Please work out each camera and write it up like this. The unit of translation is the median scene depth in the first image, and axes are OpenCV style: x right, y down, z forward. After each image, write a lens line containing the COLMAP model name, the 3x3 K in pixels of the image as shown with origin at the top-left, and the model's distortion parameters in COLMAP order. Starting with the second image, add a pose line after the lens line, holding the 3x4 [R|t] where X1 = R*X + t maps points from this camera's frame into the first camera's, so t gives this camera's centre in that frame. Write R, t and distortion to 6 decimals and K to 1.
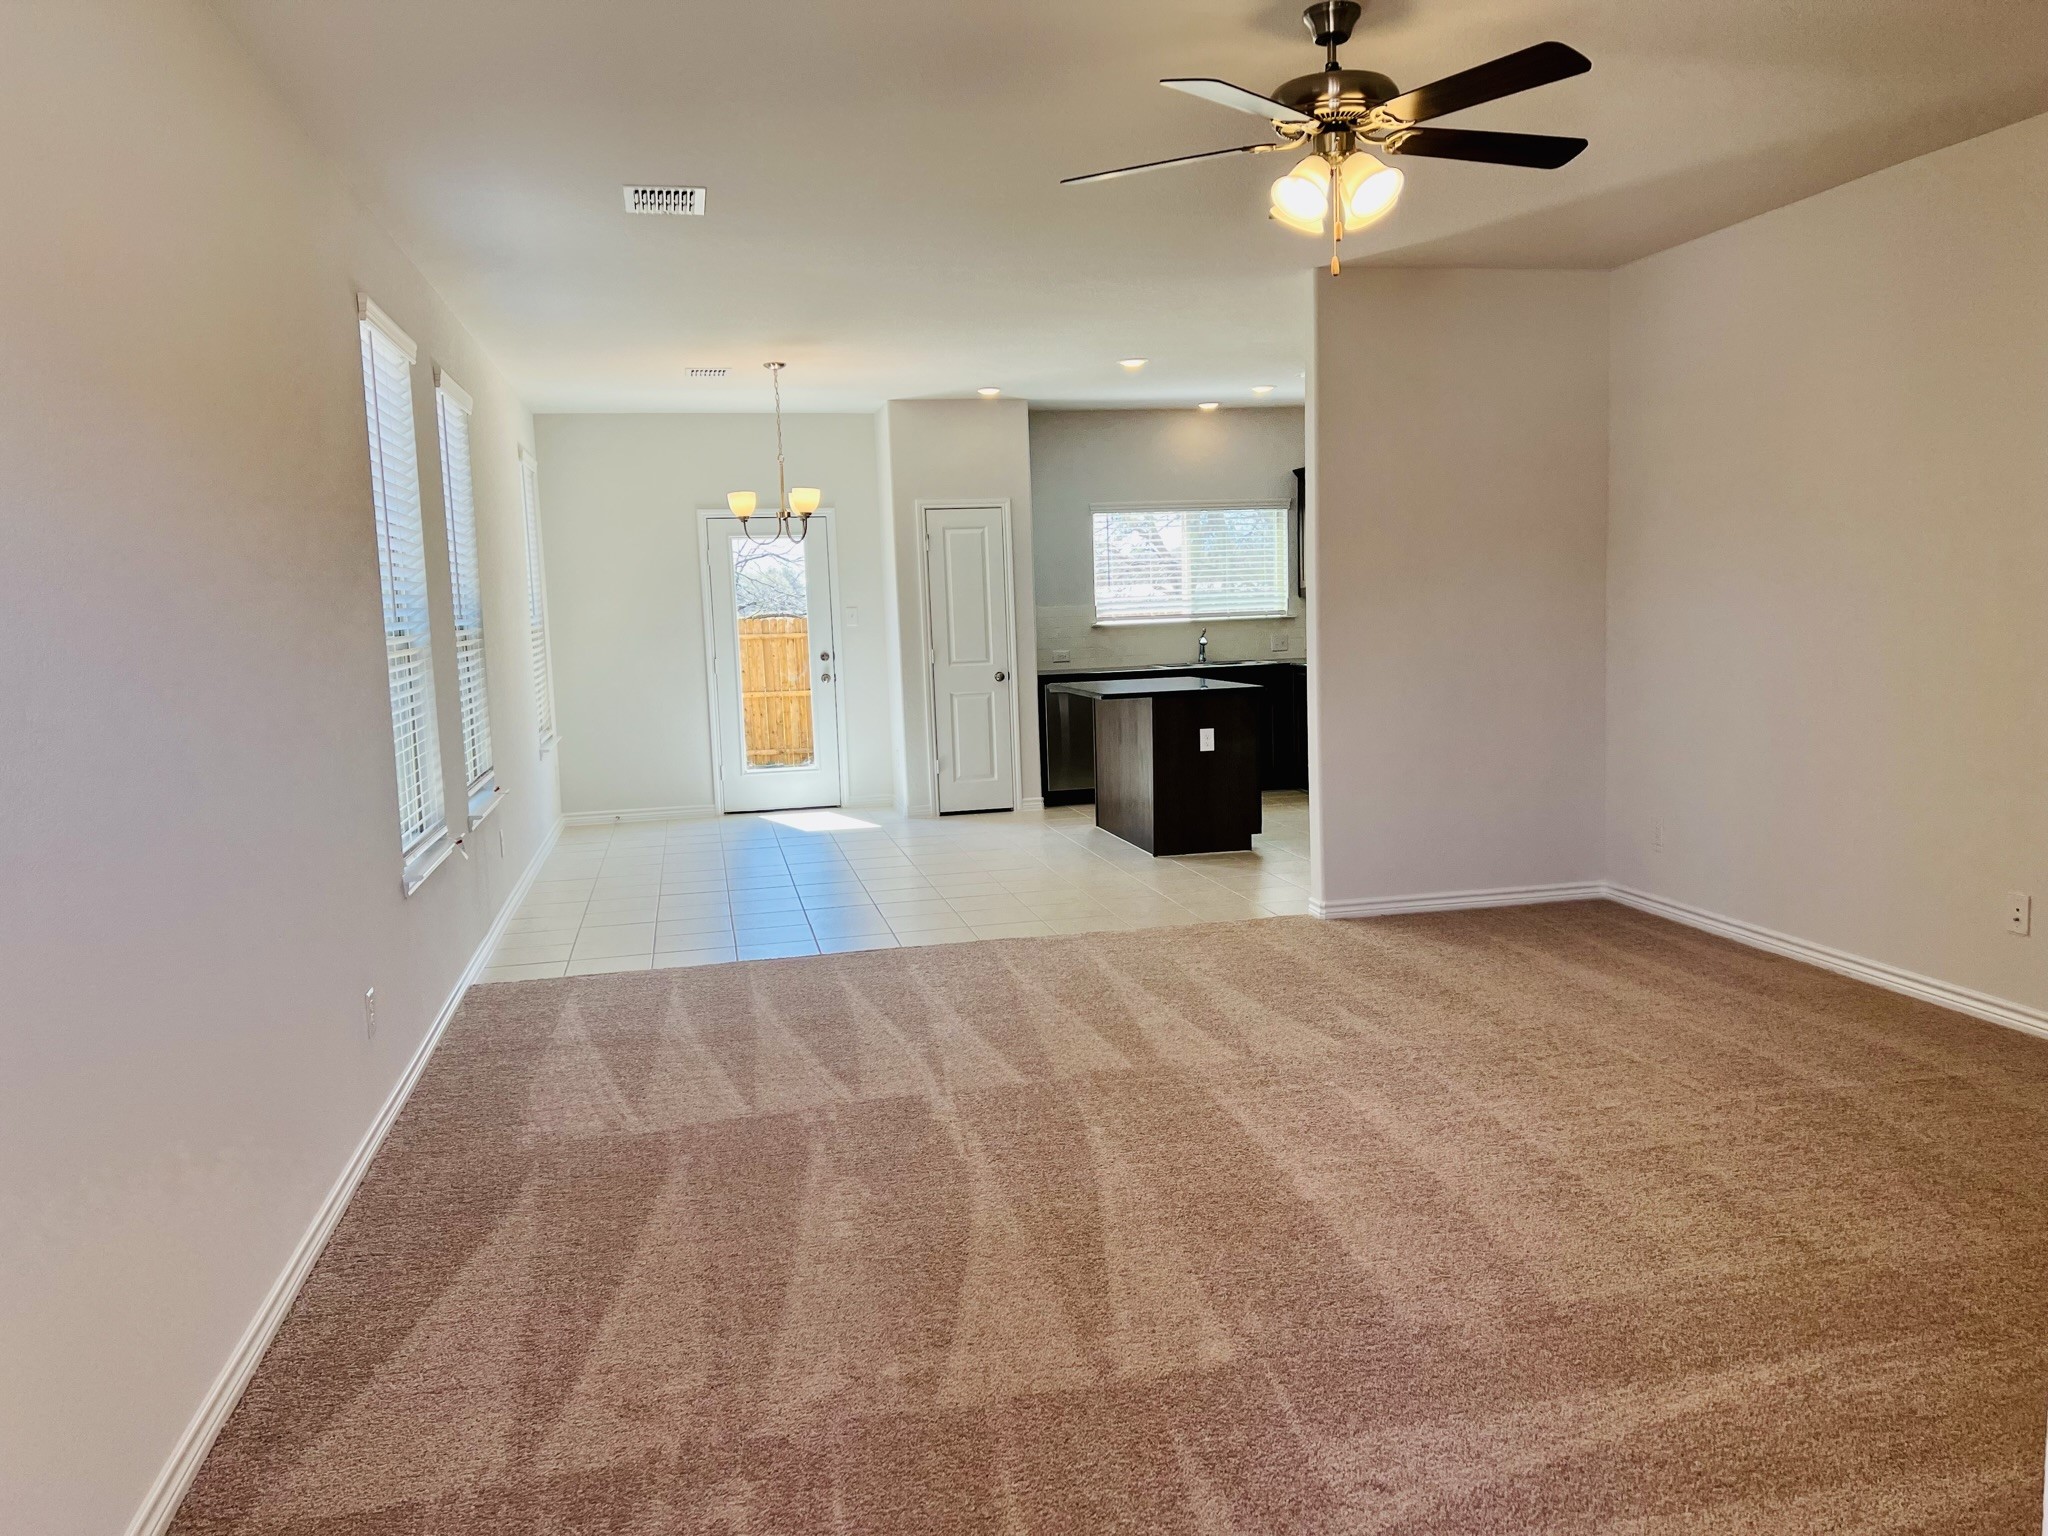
lens RADIAL K [[1544.5, 0, 1034.5], [0, 1544.5, 770.7], [0, 0, 1]] dist [0.058121, -0.065127]
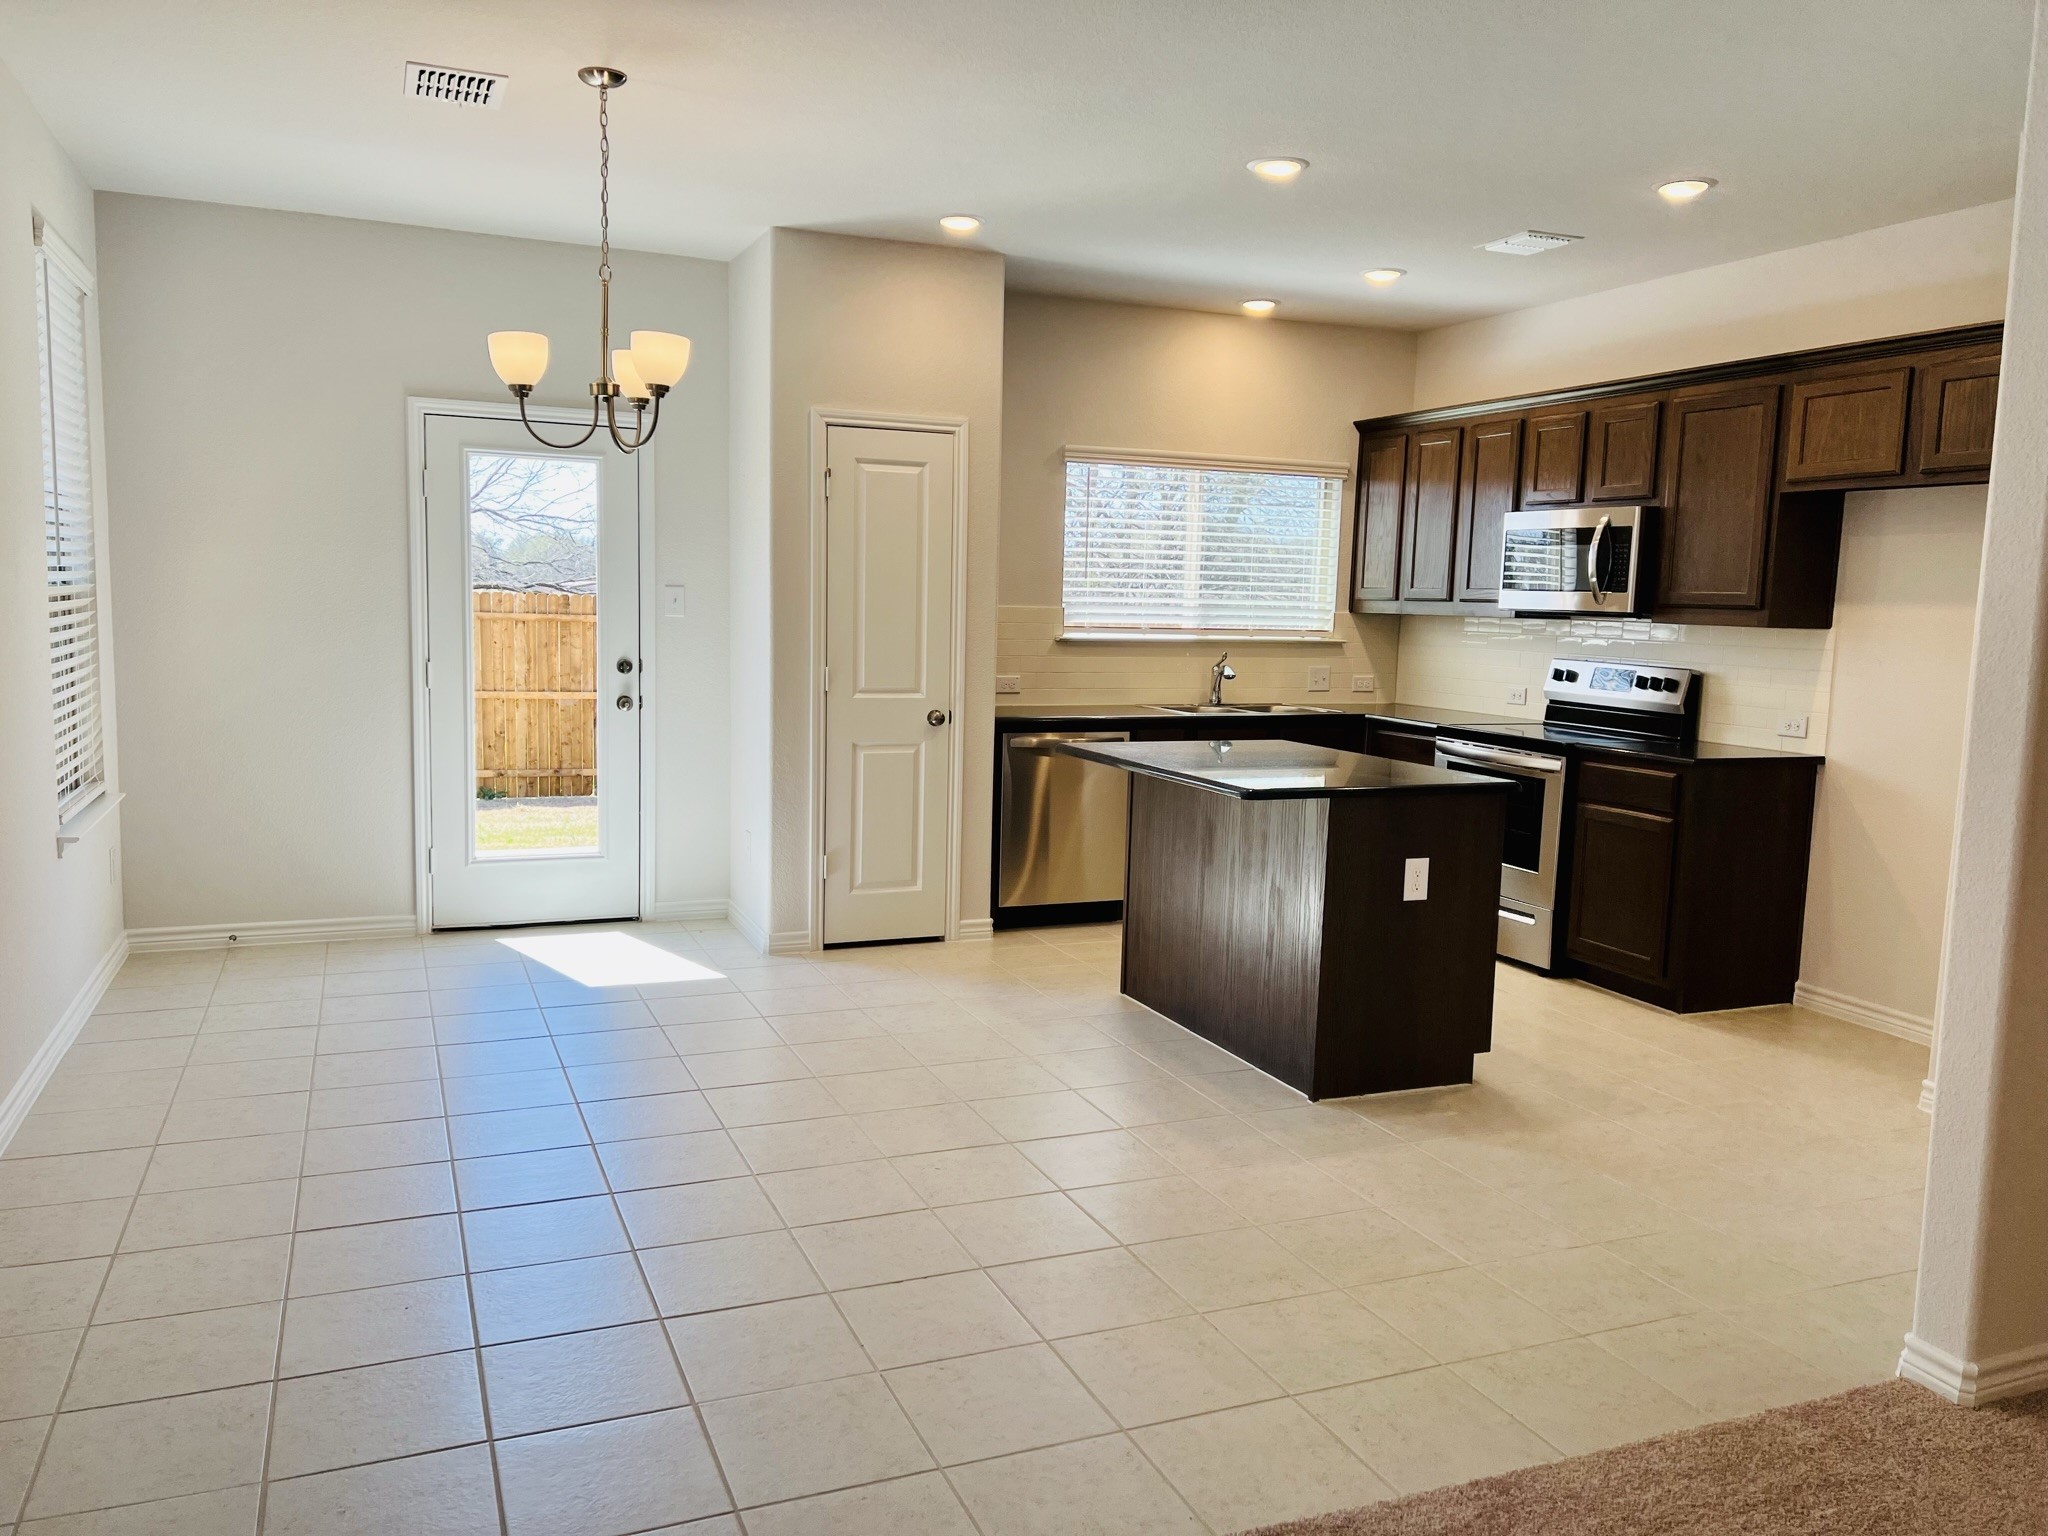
lens RADIAL K [[1544.5, 0, 1018.3], [0, 1544.5, 767.0], [0, 0, 1]] dist [0.058121, -0.065127]
pose [[0.982803, 0.040990, 0.180051, -0.096581], [-0.041263, 0.999146, -0.002229, -0.041832], [-0.179989, -0.005239, 0.983655, 0.405902]]
